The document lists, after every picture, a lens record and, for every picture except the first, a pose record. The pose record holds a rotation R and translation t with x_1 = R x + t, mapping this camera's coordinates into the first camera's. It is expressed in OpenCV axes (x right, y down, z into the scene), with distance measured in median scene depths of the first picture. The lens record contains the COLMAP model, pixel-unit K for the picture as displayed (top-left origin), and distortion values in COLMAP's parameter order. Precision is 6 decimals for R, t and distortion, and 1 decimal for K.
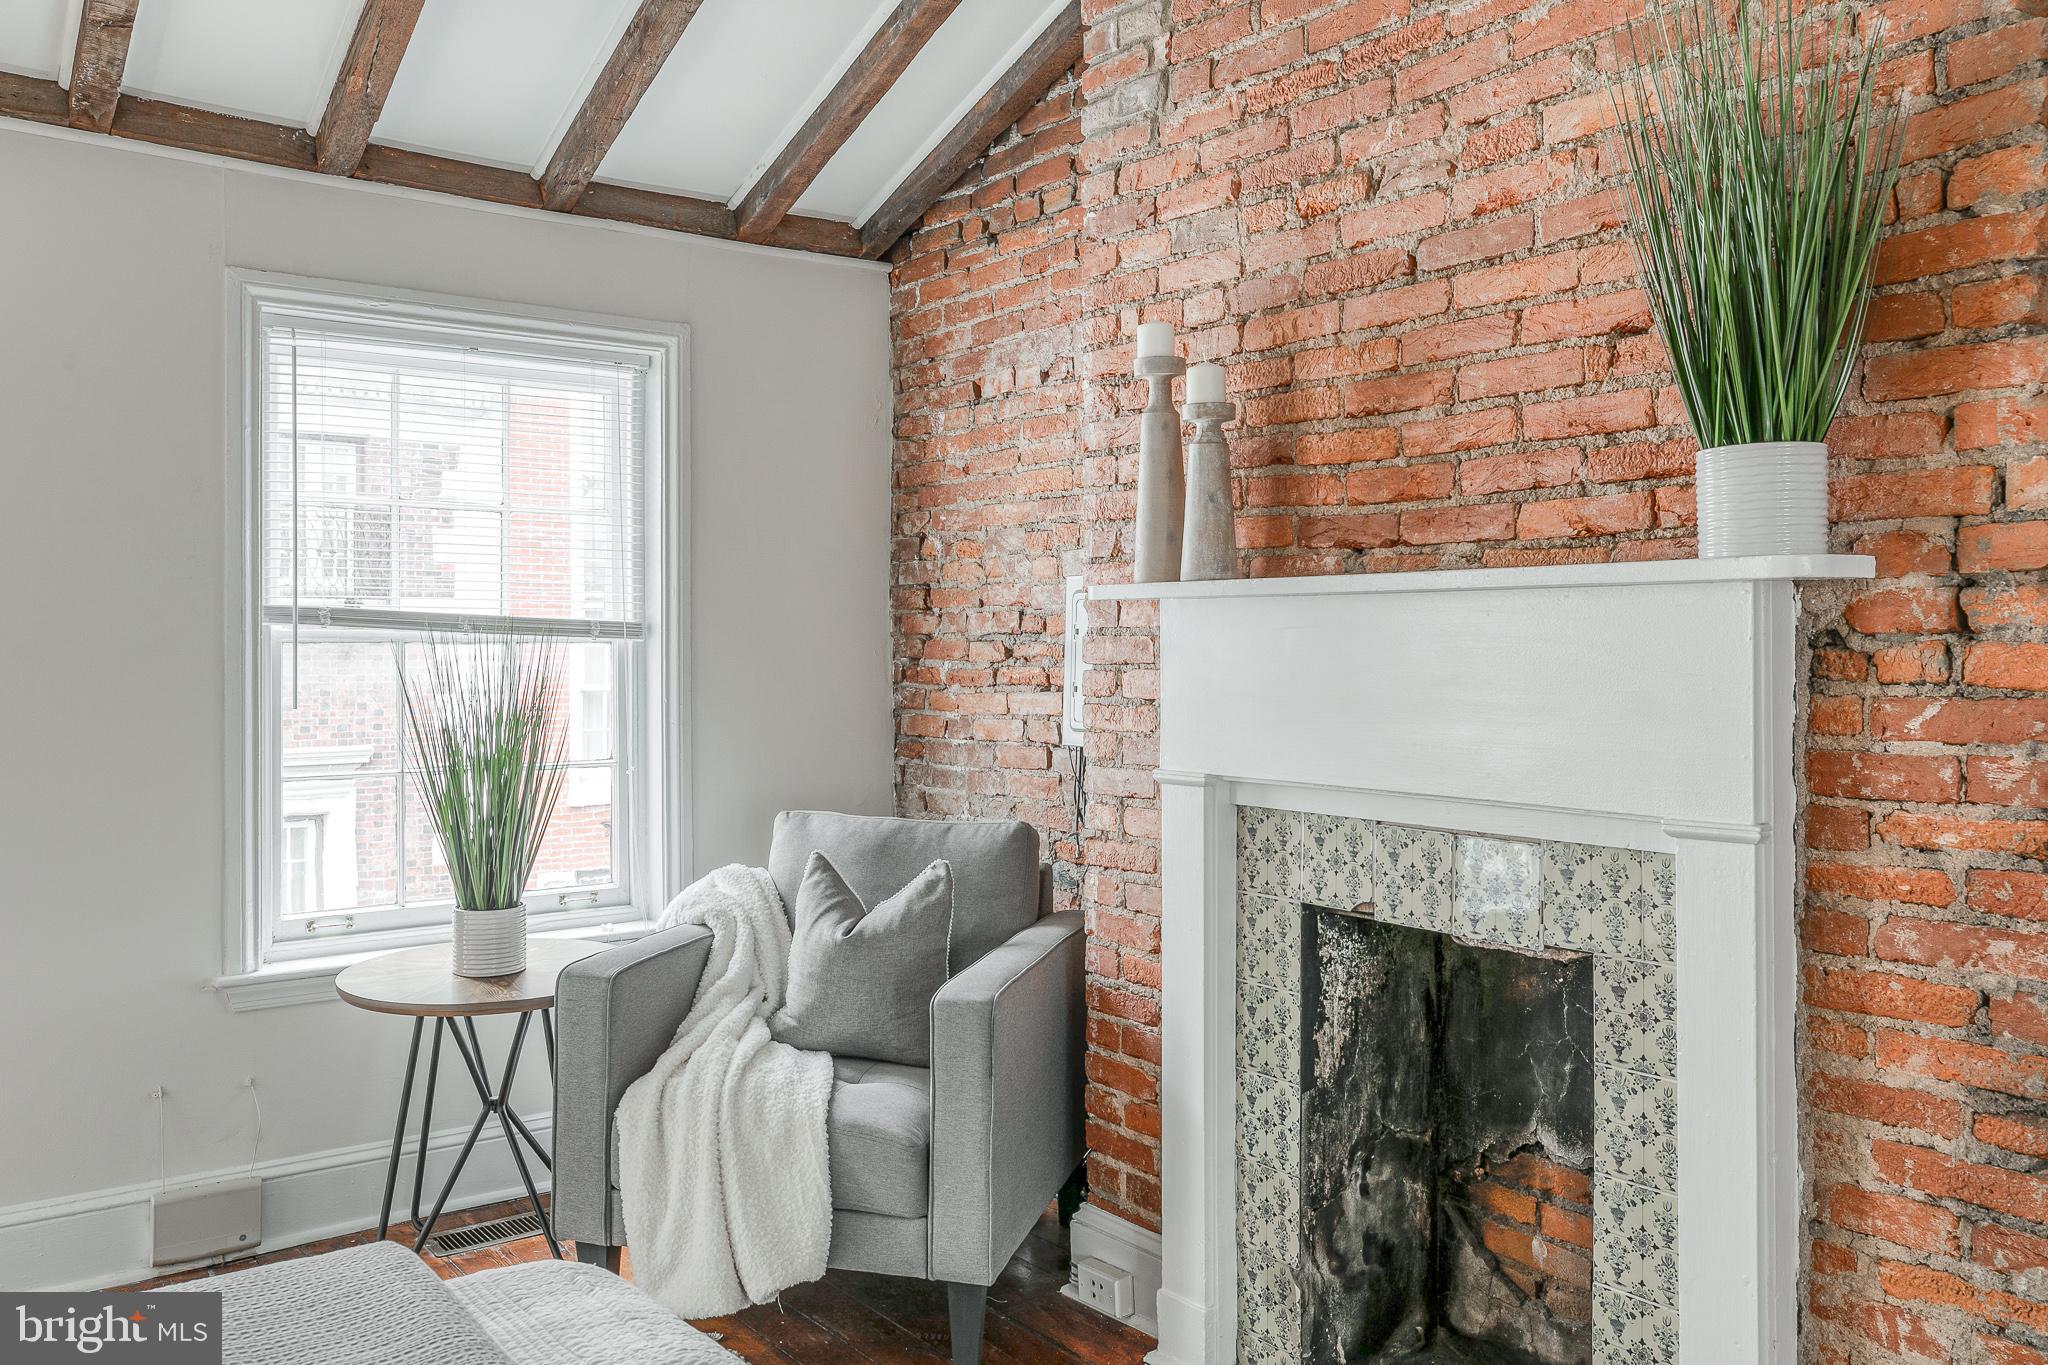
lens RADIAL K [[1604.8, 0, 1025.7], [0, 1604.8, 652.2], [0, 0, 1]] dist [-0.001060, 0.012309]
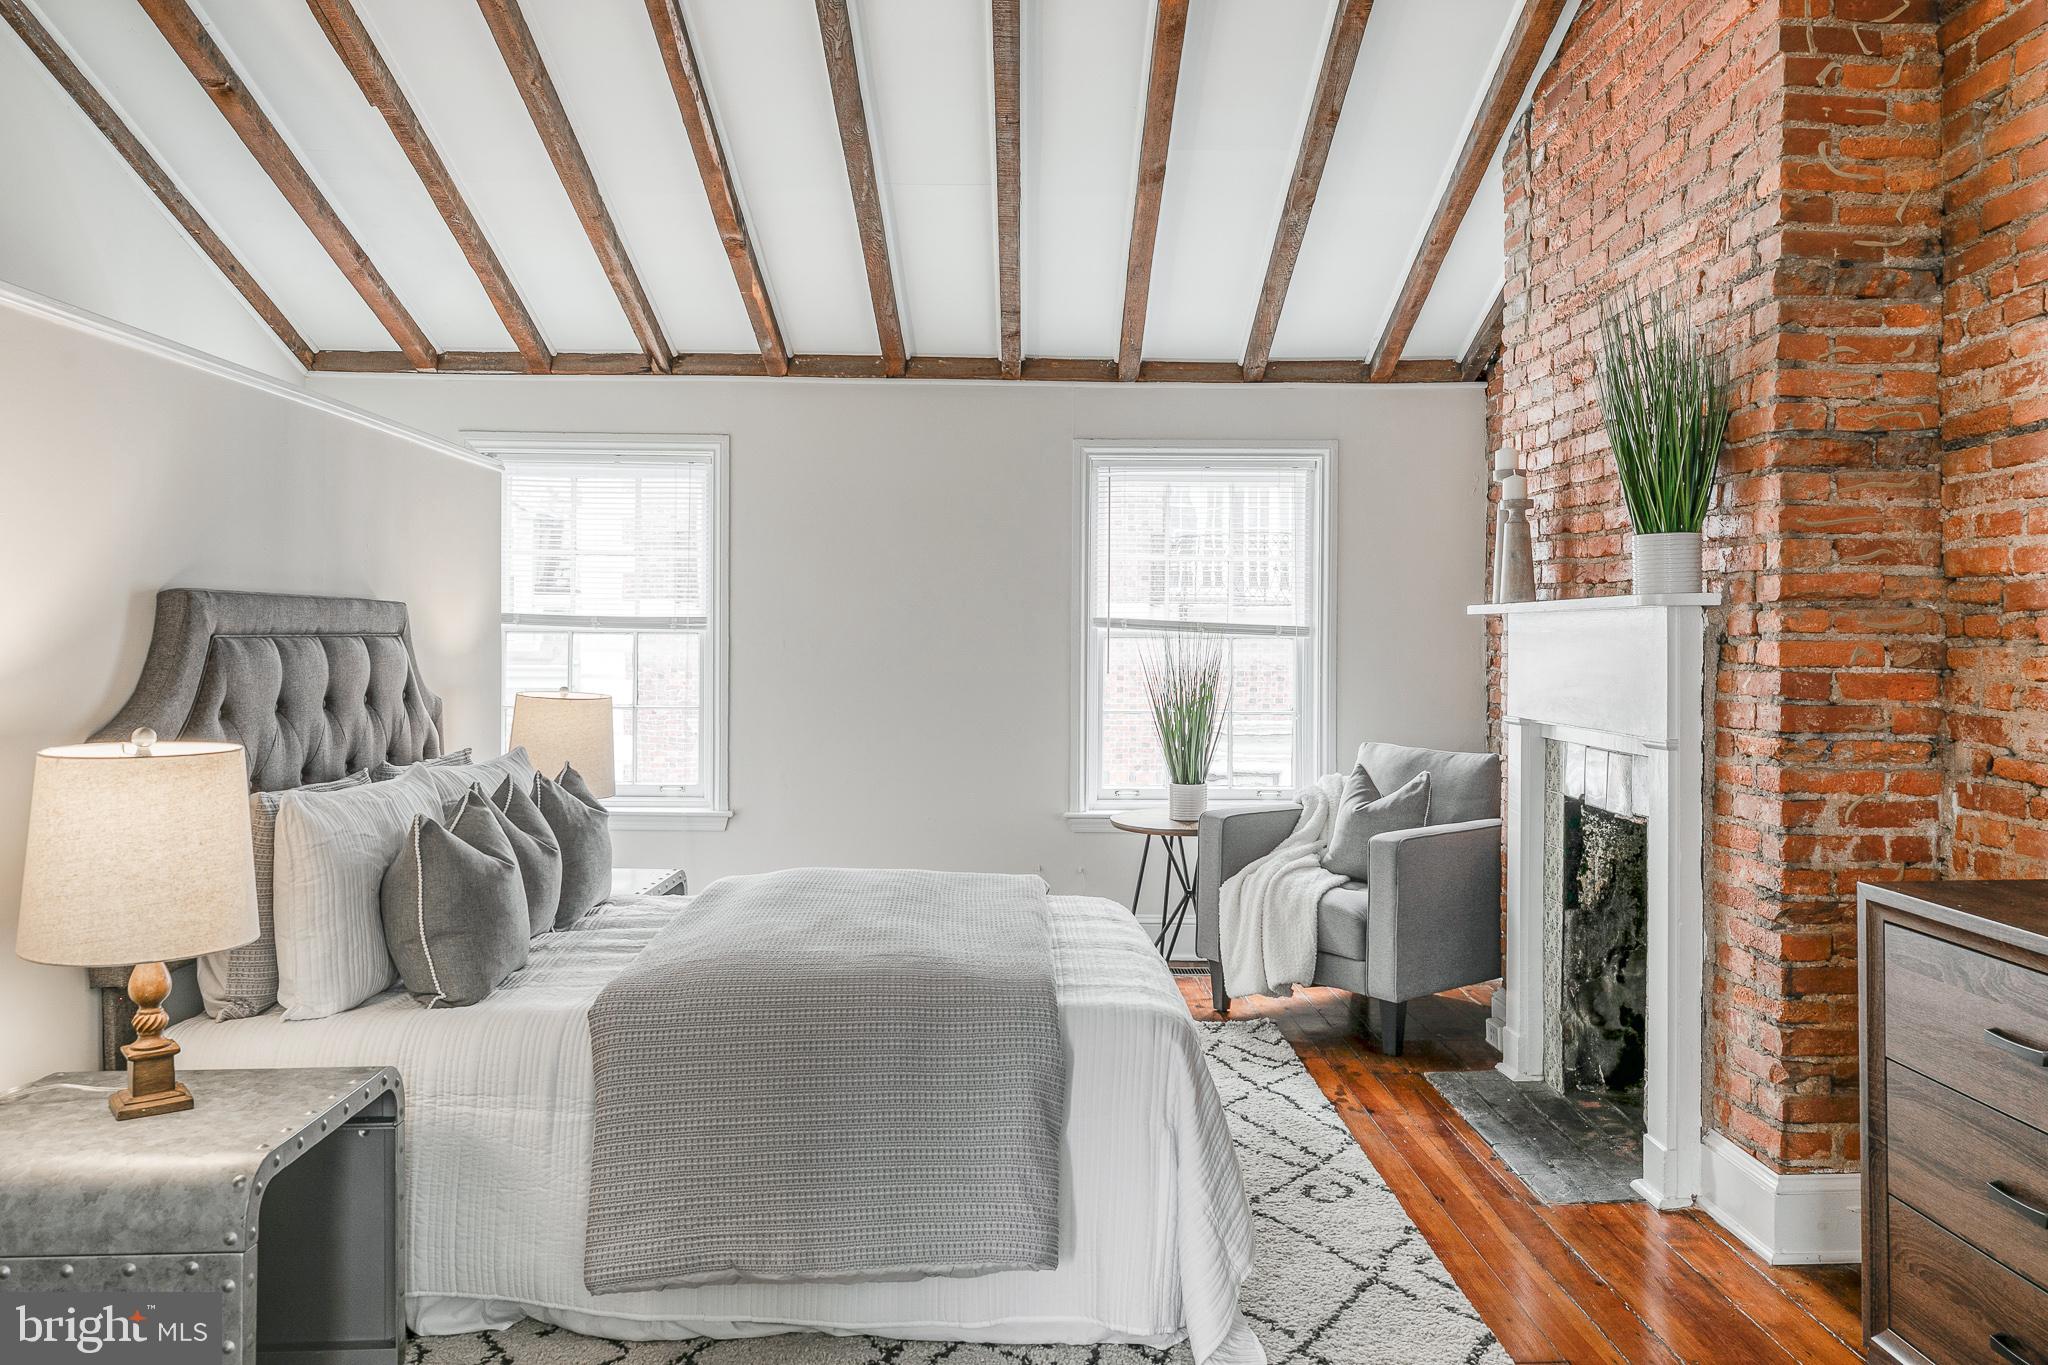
lens RADIAL K [[1587.5, 0, 1024.0], [0, 1587.5, 682.5], [0, 0, 1]] dist [0.000344, 0.000456]
pose [[0.804977, 0.021742, -0.592907, 0.669039], [-0.010094, 0.999686, 0.022955, 0.005699], [0.593220, -0.012493, 0.804944, -0.639996]]
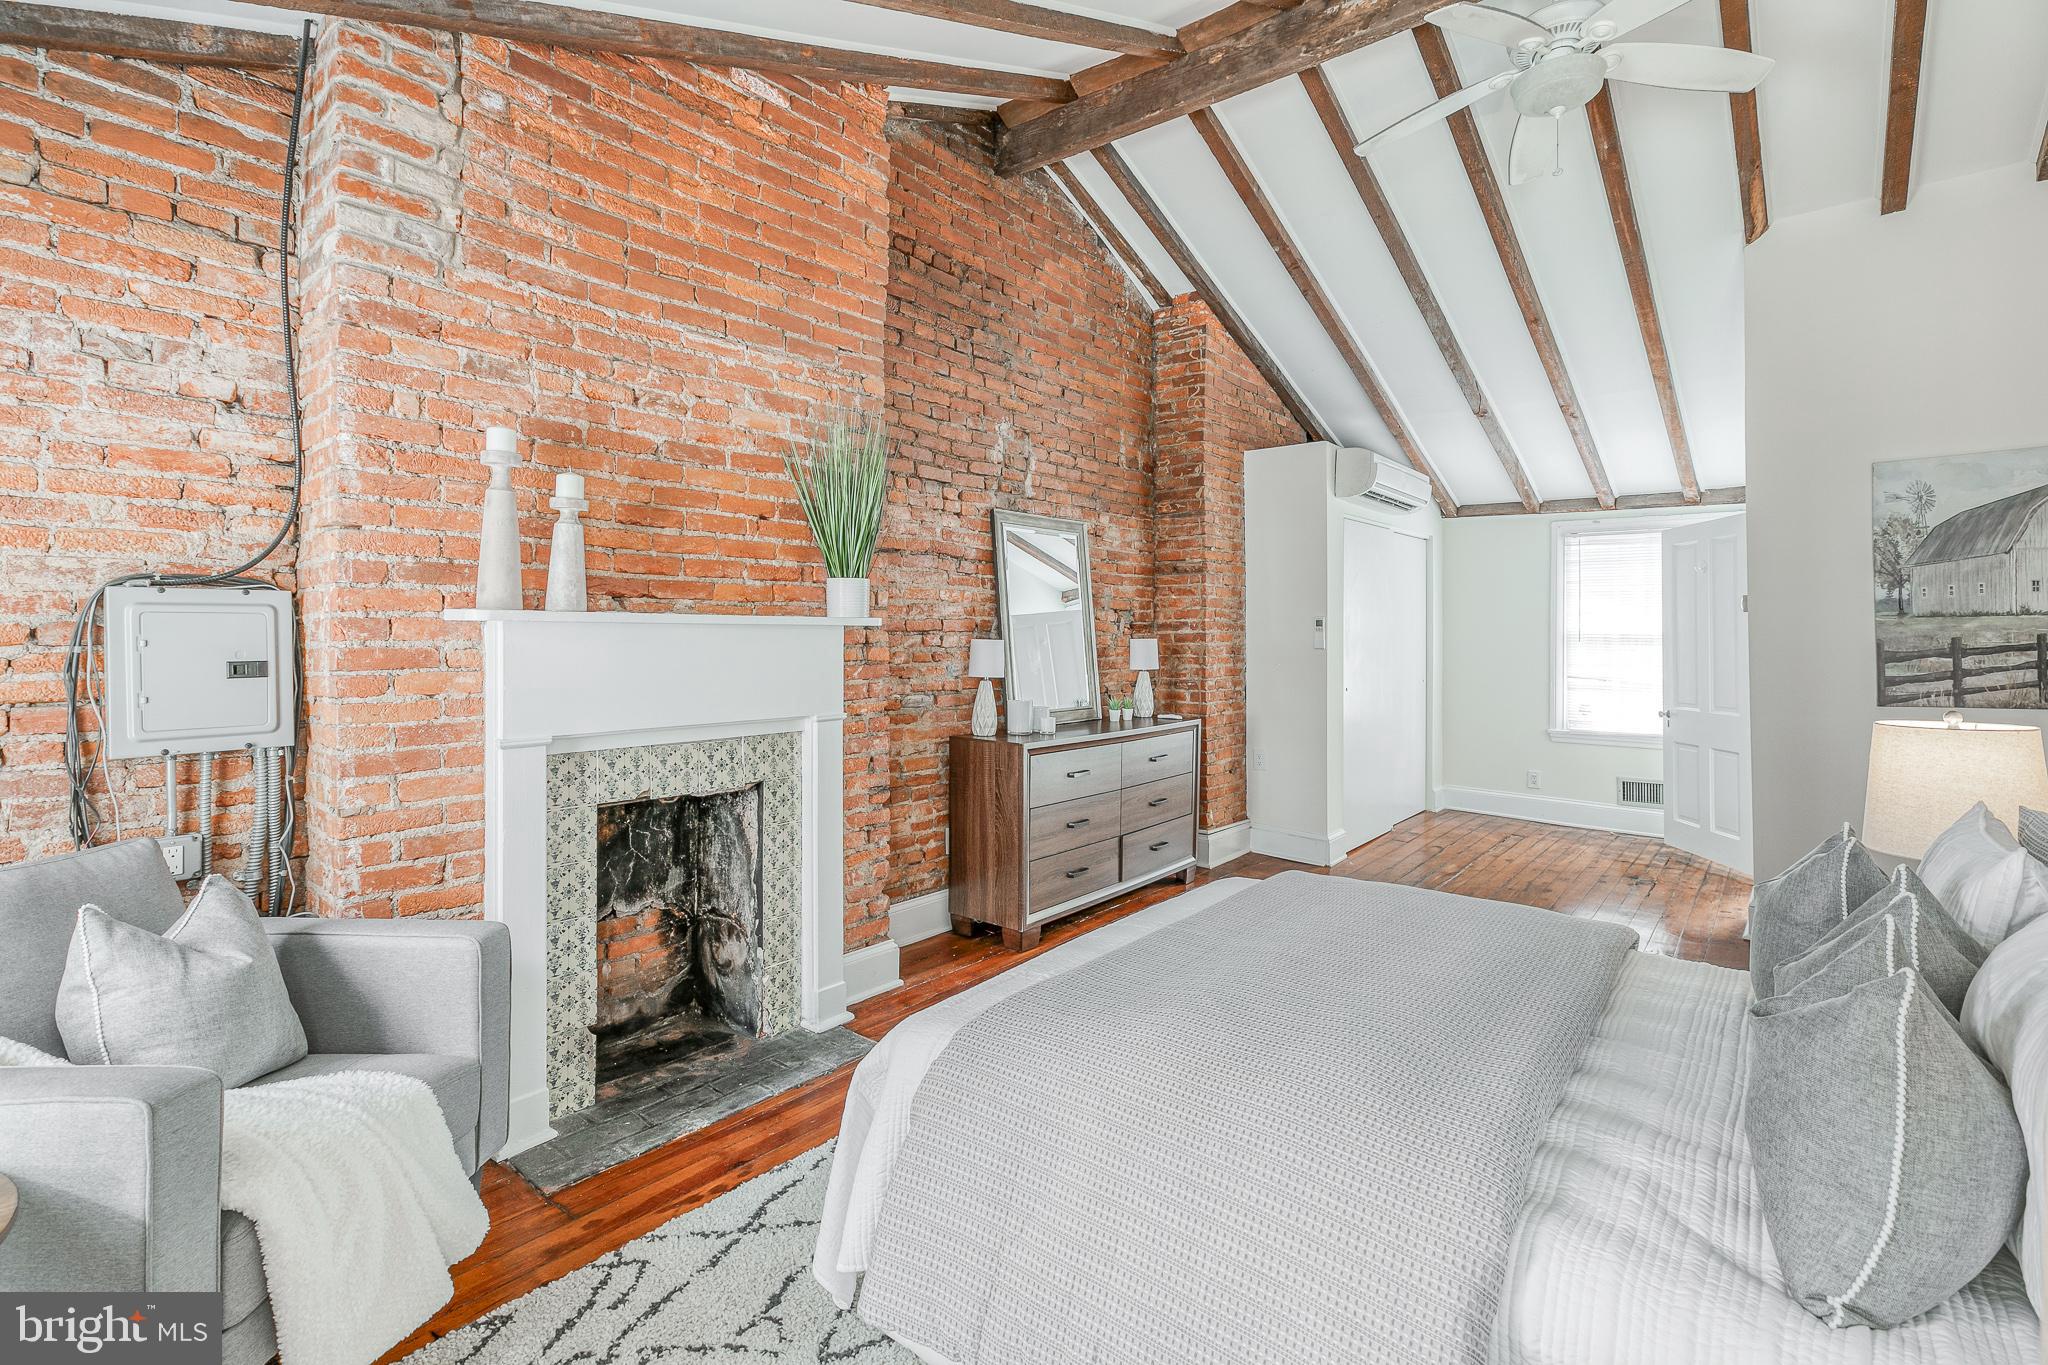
lens RADIAL K [[942.8, 0, 1032.2], [0, 942.8, 654.4], [0, 0, 1]] dist [0.001690, 0.000416]
pose [[-0.234601, -0.010312, 0.972037, -0.904662], [0.013050, 0.999820, 0.013757, -0.009135], [-0.972004, 0.015913, -0.234425, 0.790171]]
